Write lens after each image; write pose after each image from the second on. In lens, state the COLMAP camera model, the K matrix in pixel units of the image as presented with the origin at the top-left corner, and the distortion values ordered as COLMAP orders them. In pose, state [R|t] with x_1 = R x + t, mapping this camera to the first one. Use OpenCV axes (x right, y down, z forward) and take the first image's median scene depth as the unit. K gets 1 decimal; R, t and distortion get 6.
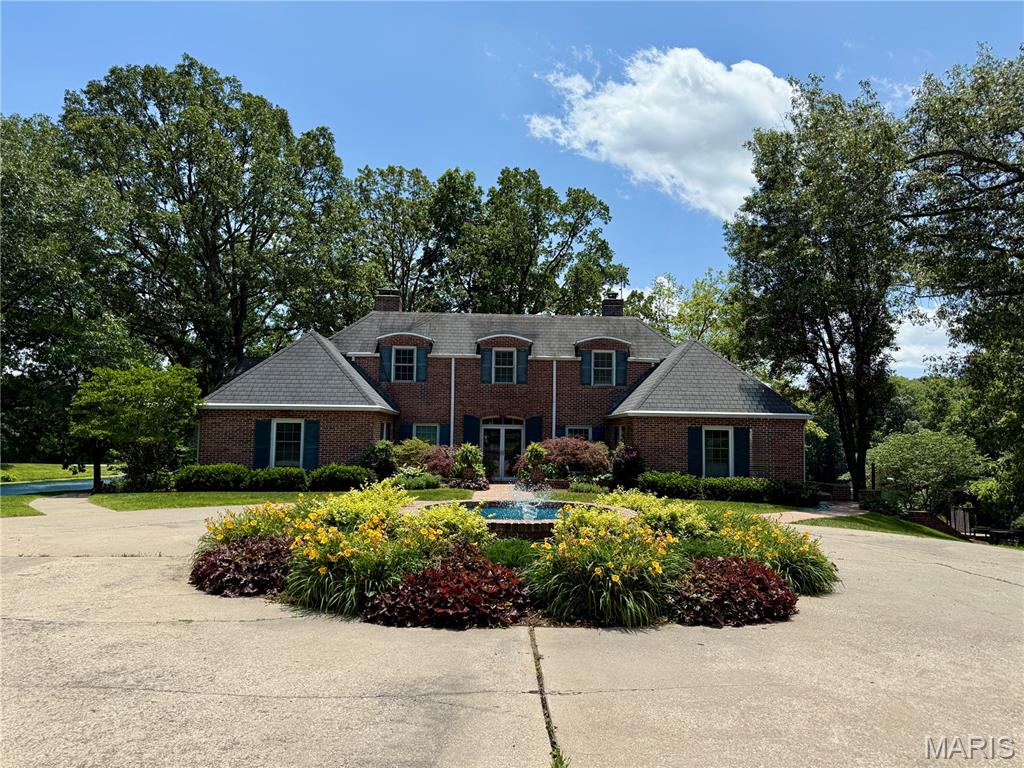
lens RADIAL K [[710.6, 0, 508.3], [0, 710.6, 385.6], [0, 0, 1]] dist [0.126243, -0.140025]
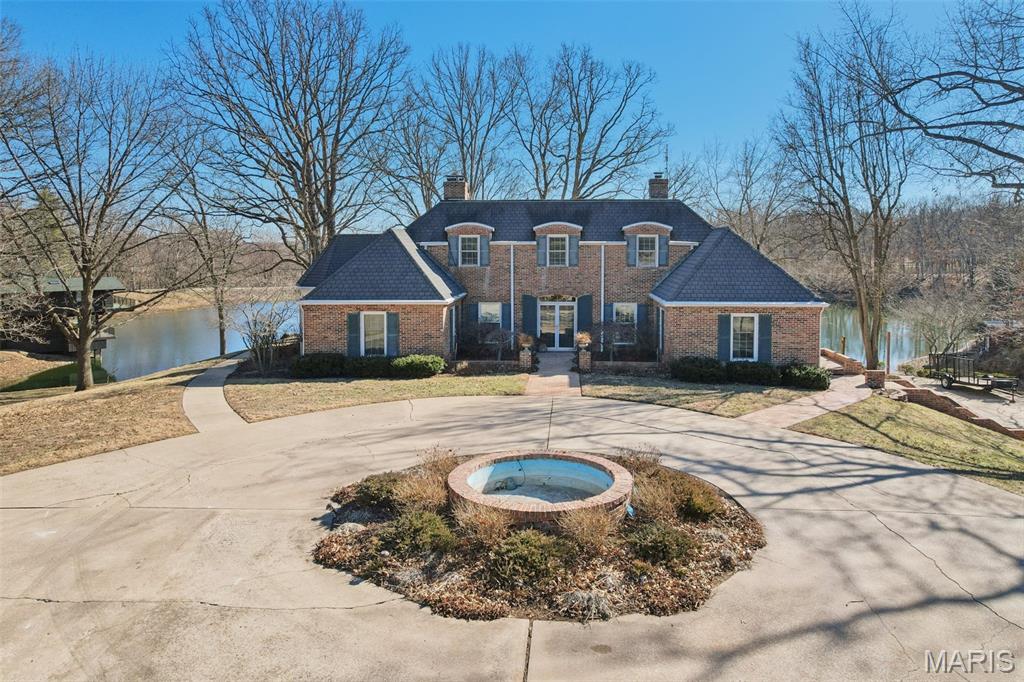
lens RADIAL K [[673.5, 0, 517.0], [0, 673.5, 277.6], [0, 0, 1]] dist [-0.031763, 0.001200]
pose [[0.995595, -0.011690, -0.093024, 0.028916], [0.022799, 0.992601, 0.119264, -0.114022], [0.090942, -0.120860, 0.988495, -0.059609]]
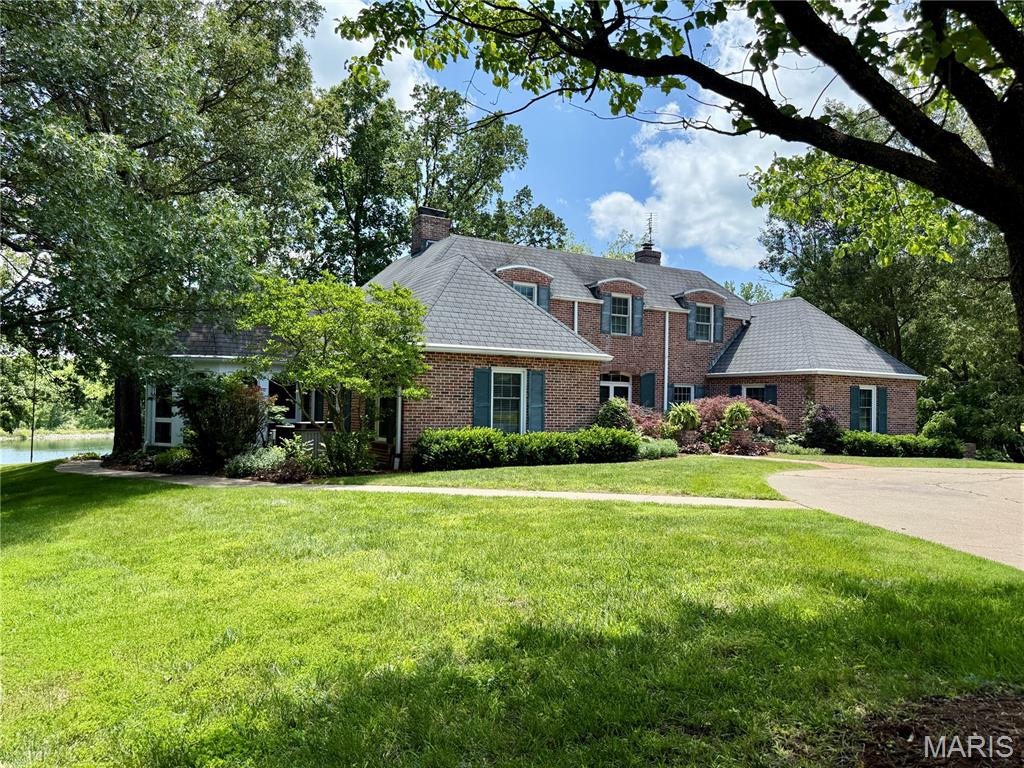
lens RADIAL K [[710.6, 0, 508.3], [0, 710.6, 385.6], [0, 0, 1]] dist [0.126243, -0.140025]
pose [[0.878066, 0.013491, 0.478349, -0.550692], [-0.038279, 0.998379, 0.042108, 0.028154], [-0.477006, -0.055285, 0.877160, 0.291483]]
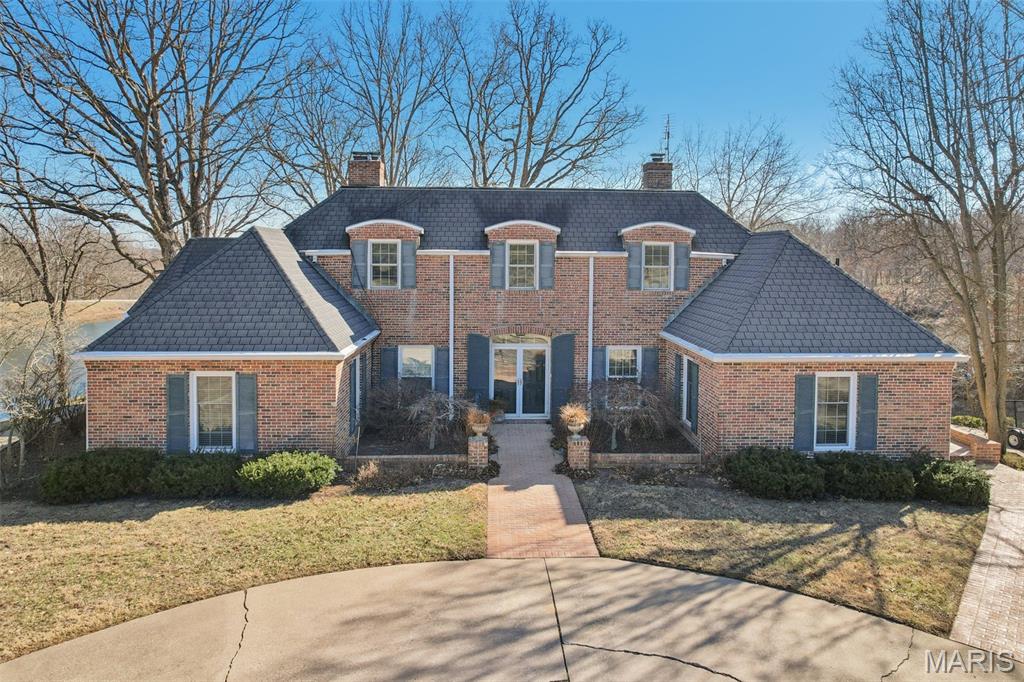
lens RADIAL K [[674.9, 0, 506.2], [0, 674.9, 278.5], [0, 0, 1]] dist [-0.066131, 0.046304]
pose [[0.999962, -0.007450, 0.004511, -0.025333], [0.006897, 0.993672, 0.112109, -0.091748], [-0.005318, -0.112074, 0.993686, 0.317616]]
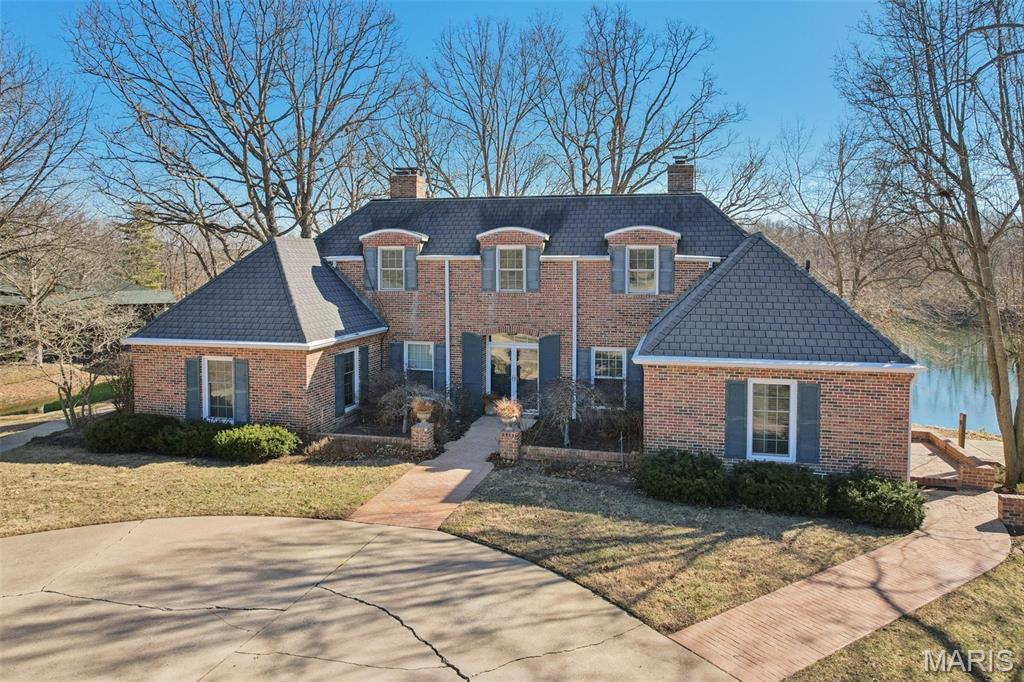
lens RADIAL K [[664.9, 0, 511.4], [0, 664.9, 296.4], [0, 0, 1]] dist [-0.062331, 0.047557]
pose [[0.962619, -0.000011, -0.270857, 0.191354], [0.035260, 0.991495, 0.125274, -0.088894], [0.268553, -0.130142, 0.954433, 0.309774]]
